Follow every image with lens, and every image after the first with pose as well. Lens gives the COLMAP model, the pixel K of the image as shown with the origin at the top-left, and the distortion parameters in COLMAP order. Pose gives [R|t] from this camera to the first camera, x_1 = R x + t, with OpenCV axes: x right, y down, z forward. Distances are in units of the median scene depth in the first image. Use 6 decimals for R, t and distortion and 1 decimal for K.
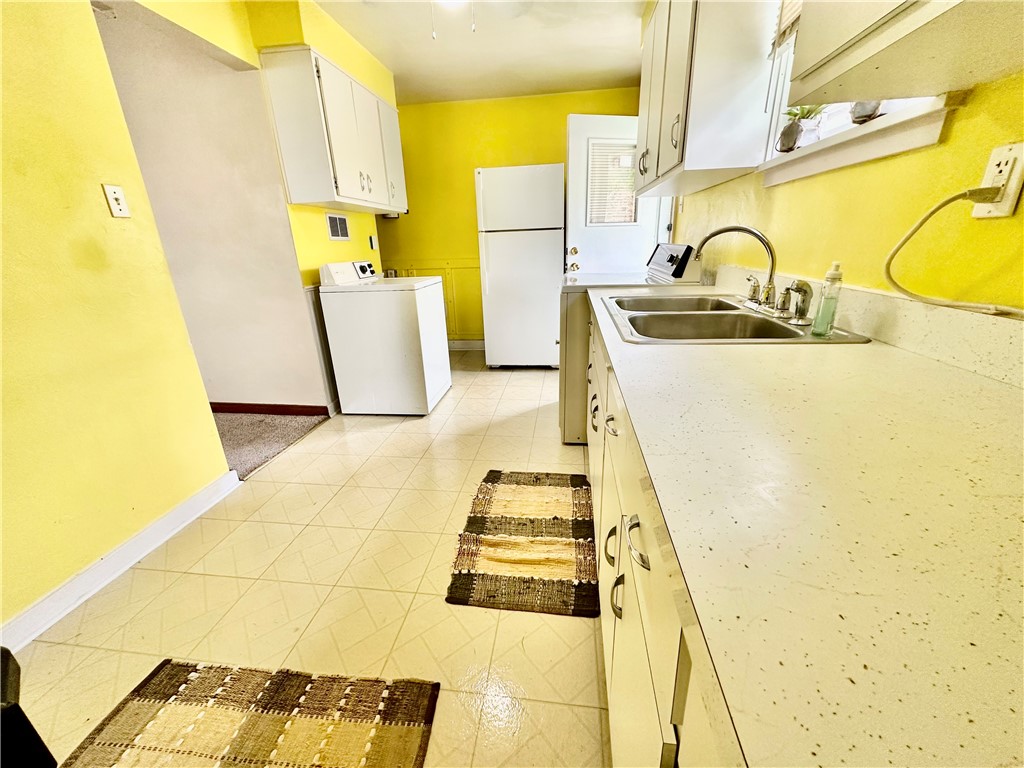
lens RADIAL K [[409.3, 0, 512.0], [0, 409.3, 384.0], [0, 0, 1]] dist [-0.002898, 0.000896]
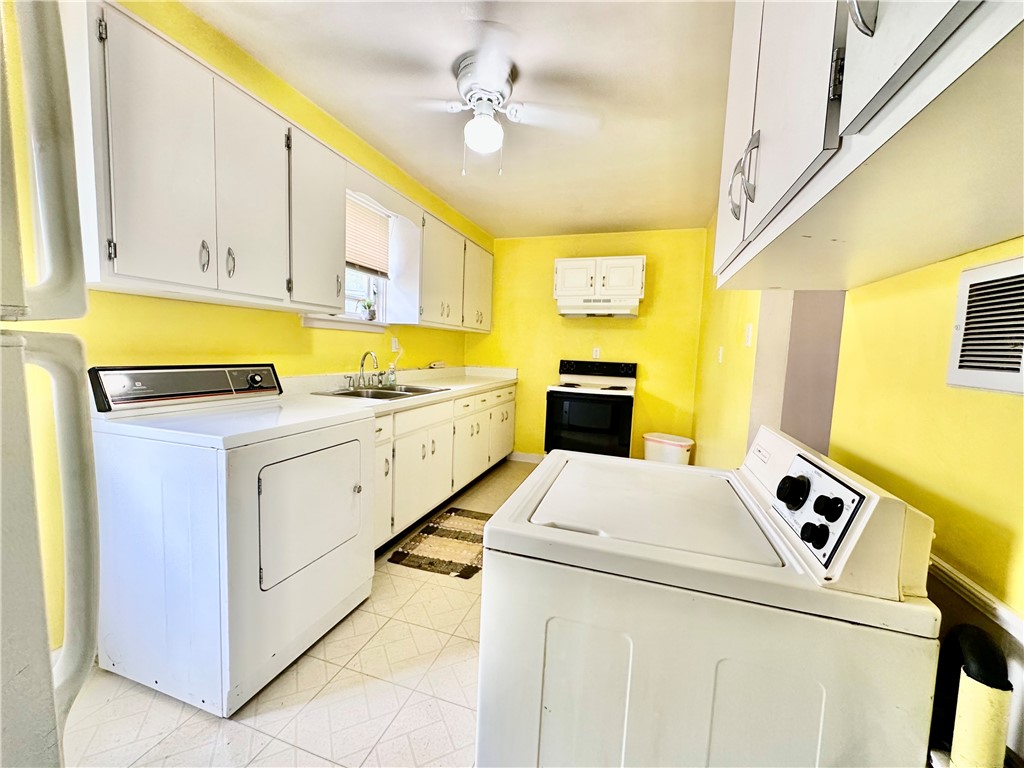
lens RADIAL K [[409.3, 0, 512.0], [0, 409.3, 384.0], [0, 0, 1]] dist [-0.002898, 0.000896]
pose [[-0.983254, -0.017375, 0.181410, -0.344972], [0.058084, 0.913653, 0.402324, -0.643734], [-0.172736, 0.406123, -0.897344, 1.753936]]
